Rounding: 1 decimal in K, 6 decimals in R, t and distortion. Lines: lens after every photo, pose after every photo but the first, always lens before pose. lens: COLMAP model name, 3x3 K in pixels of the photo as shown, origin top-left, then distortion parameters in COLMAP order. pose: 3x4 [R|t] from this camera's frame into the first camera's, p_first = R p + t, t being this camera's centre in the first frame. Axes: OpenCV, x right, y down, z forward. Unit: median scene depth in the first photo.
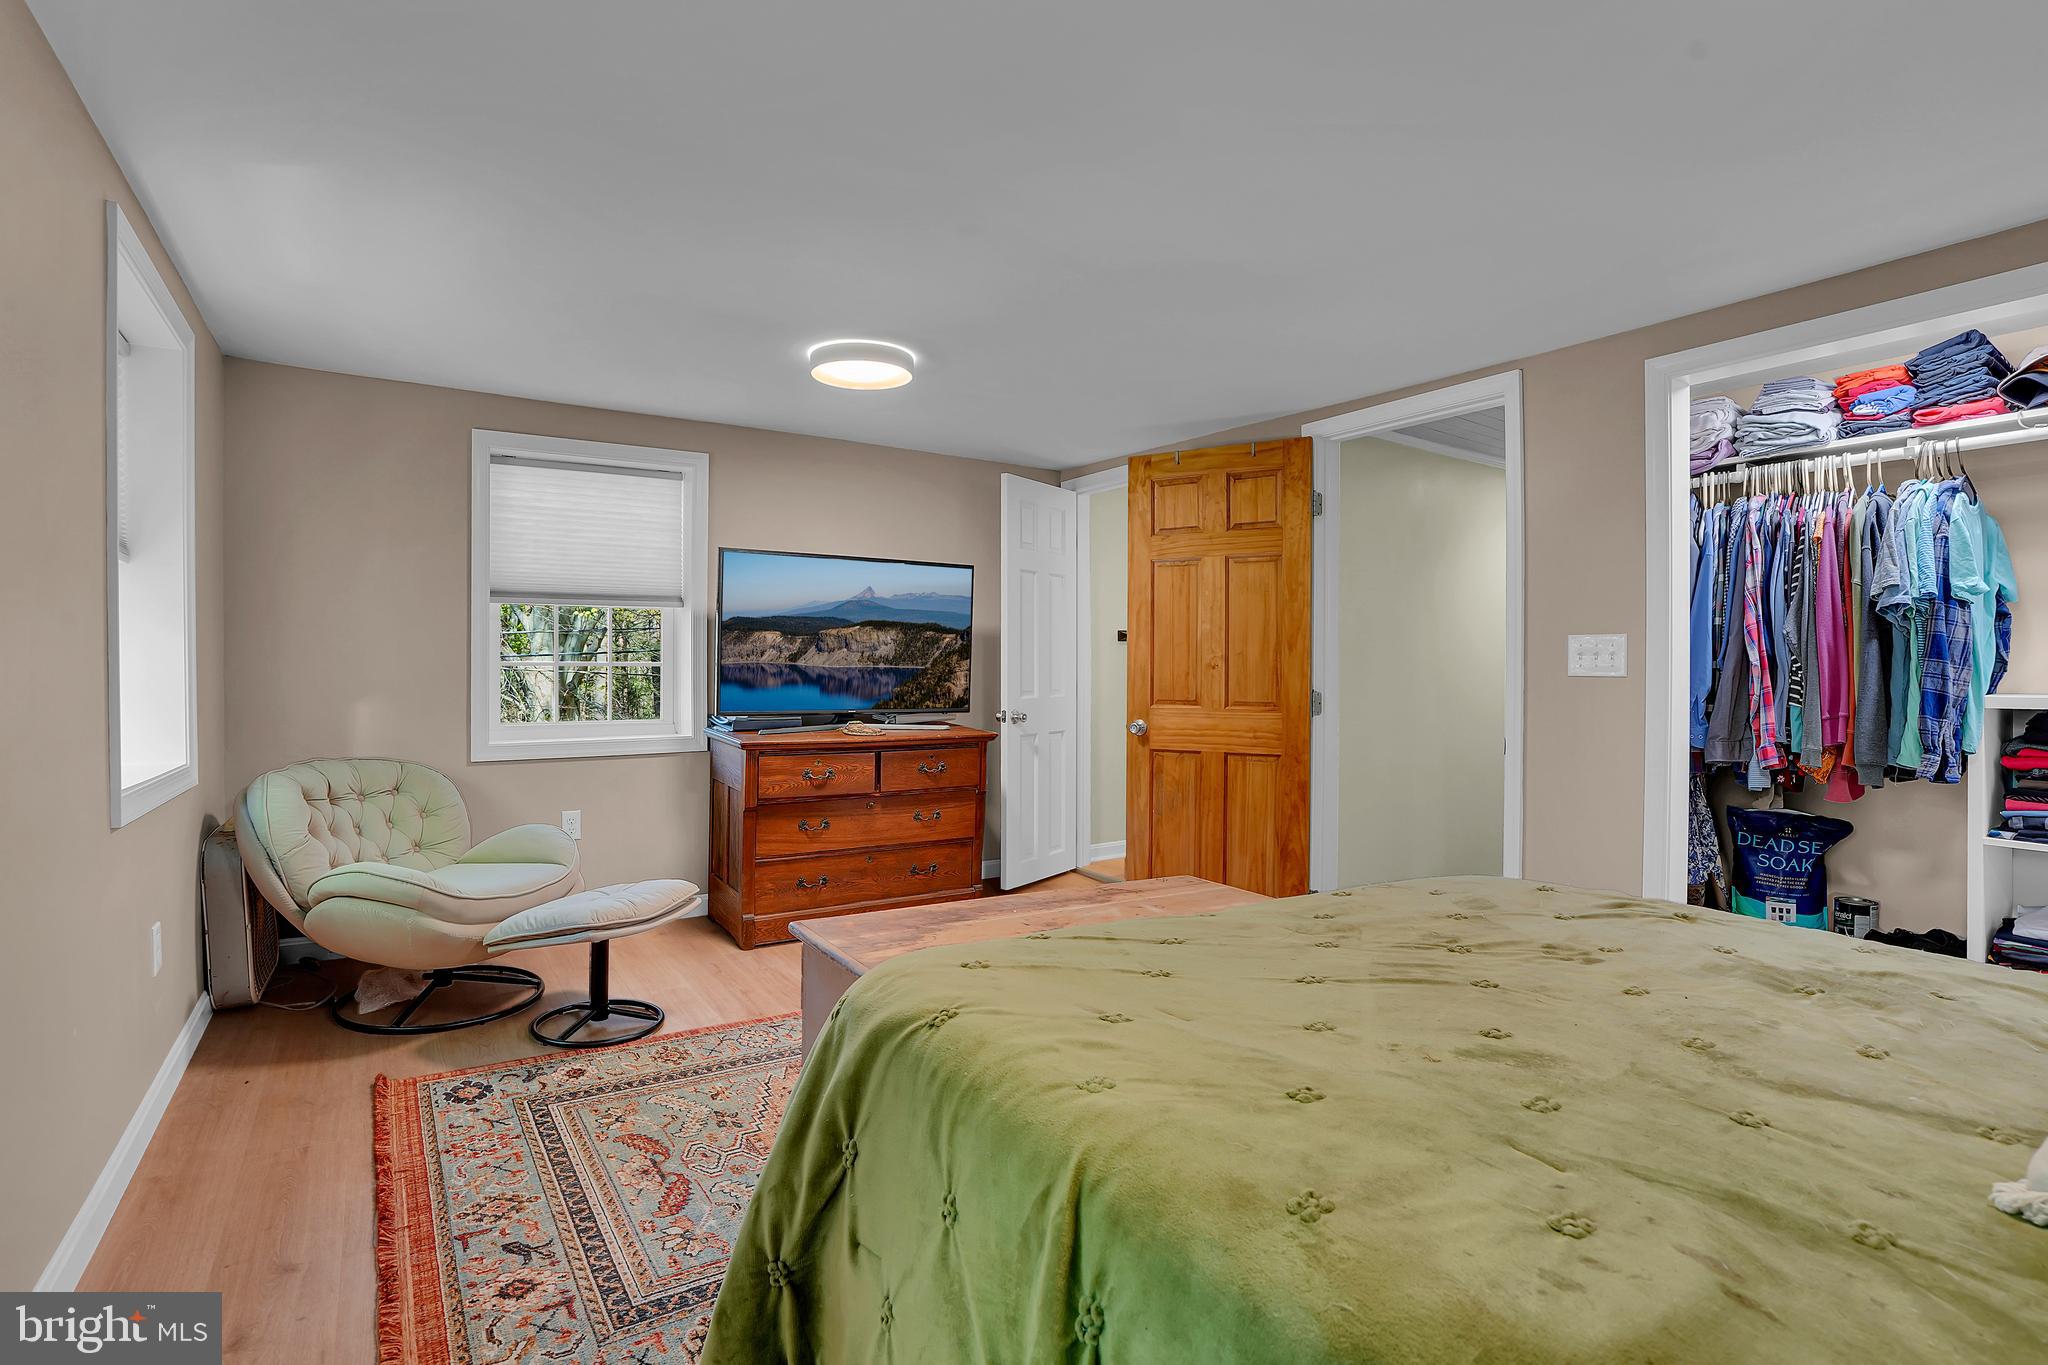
lens RADIAL K [[977.2, 0, 995.7], [0, 977.2, 672.6], [0, 0, 1]] dist [-0.057118, 0.023039]
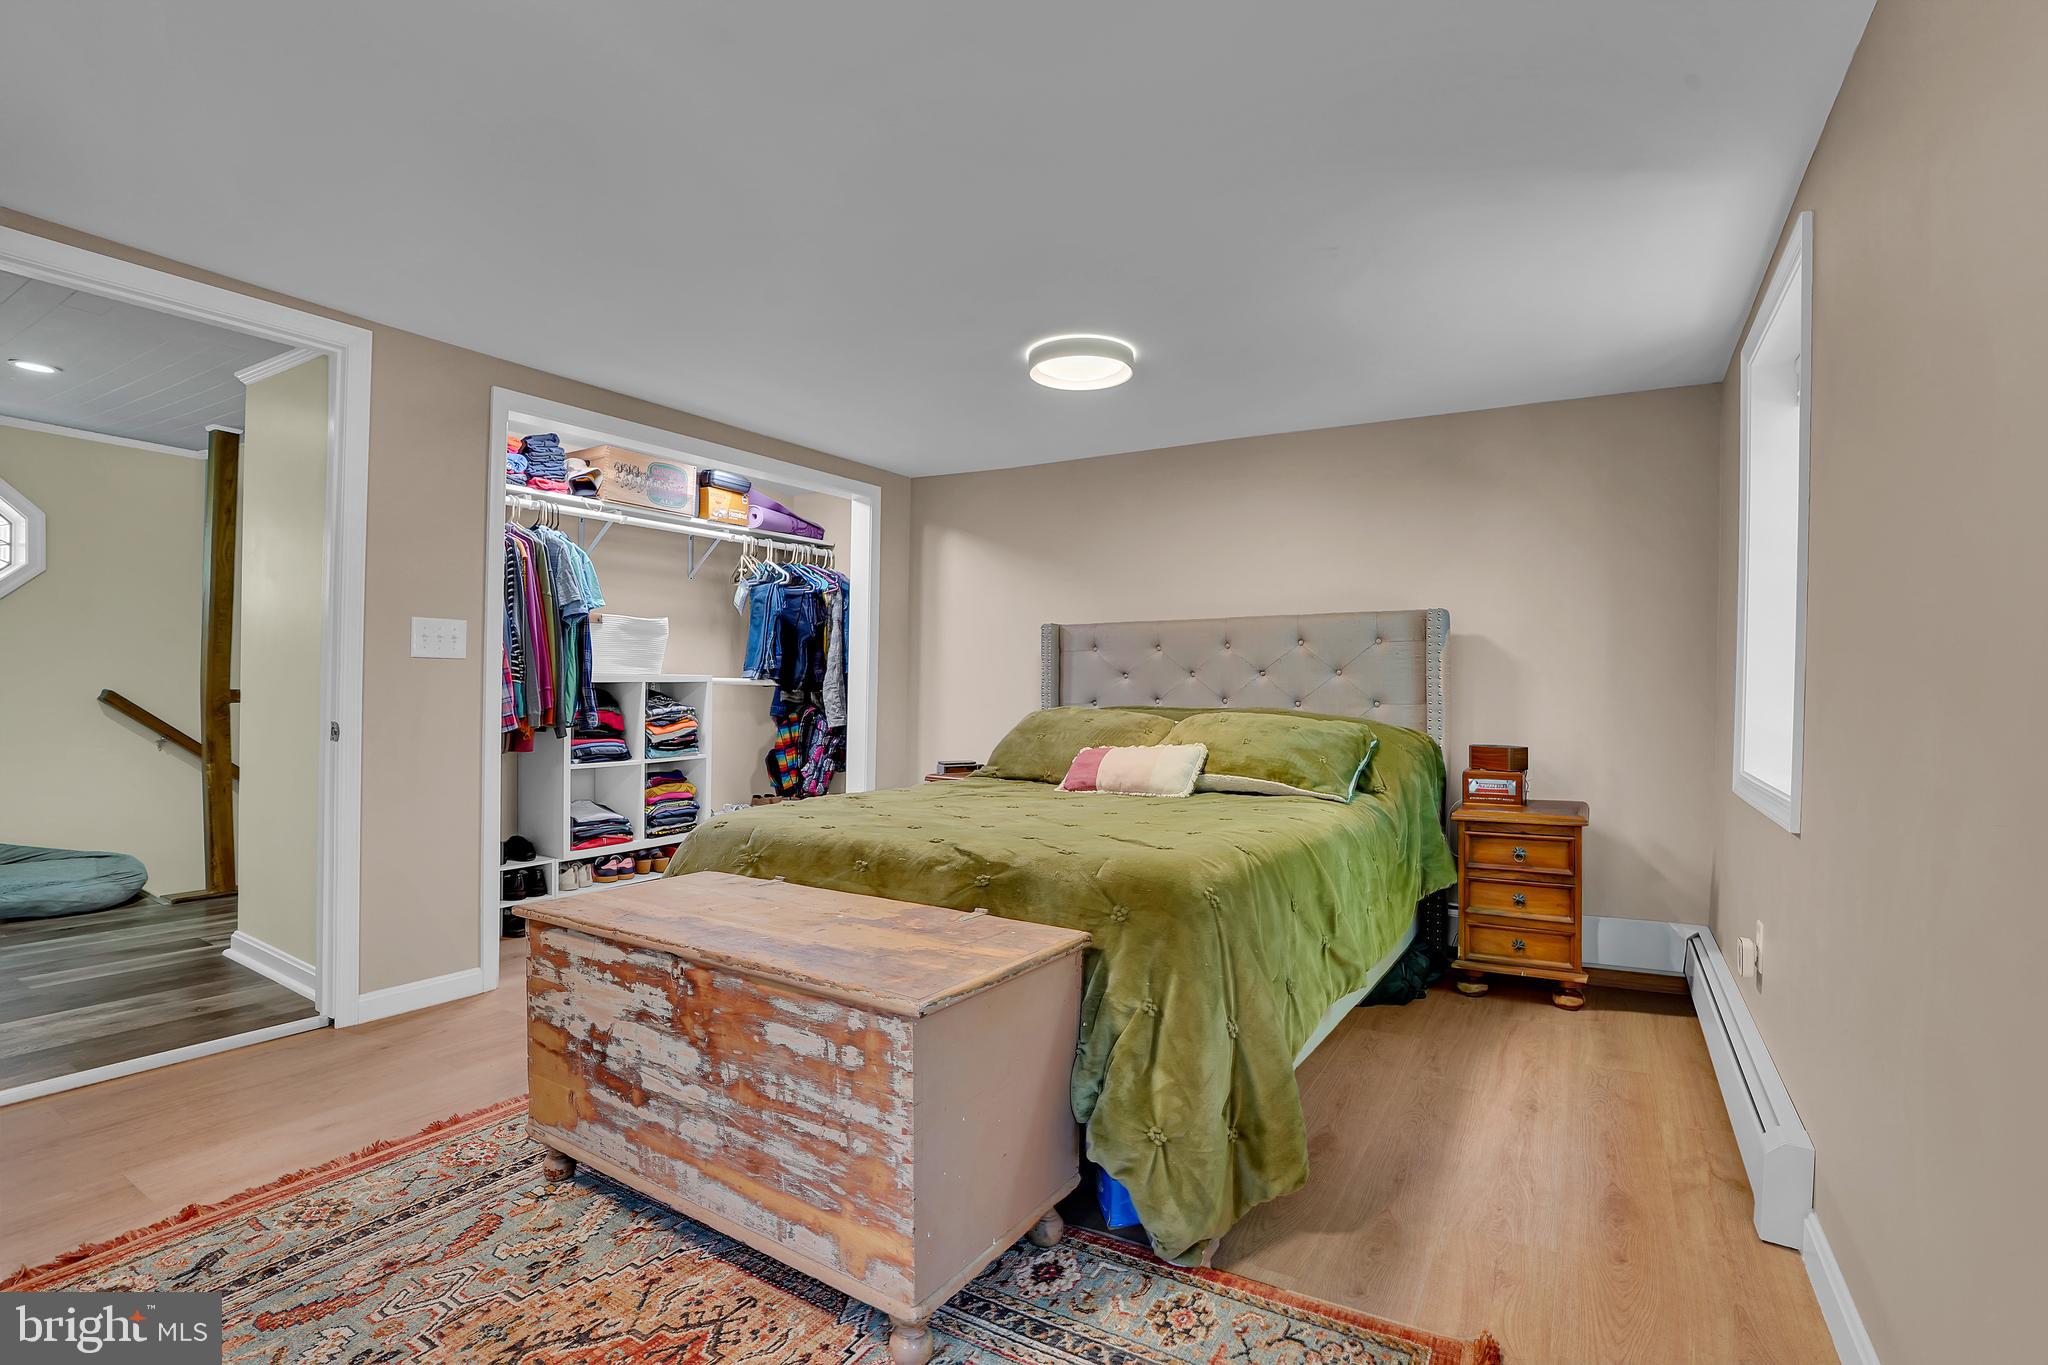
lens RADIAL K [[977.2, 0, 995.7], [0, 977.2, 672.6], [0, 0, 1]] dist [-0.057118, 0.023039]
pose [[-0.396012, -0.002878, 0.918241, -0.850402], [-0.026855, 0.999604, -0.008449, 0.020143], [-0.917853, -0.028005, -0.395932, 1.190008]]
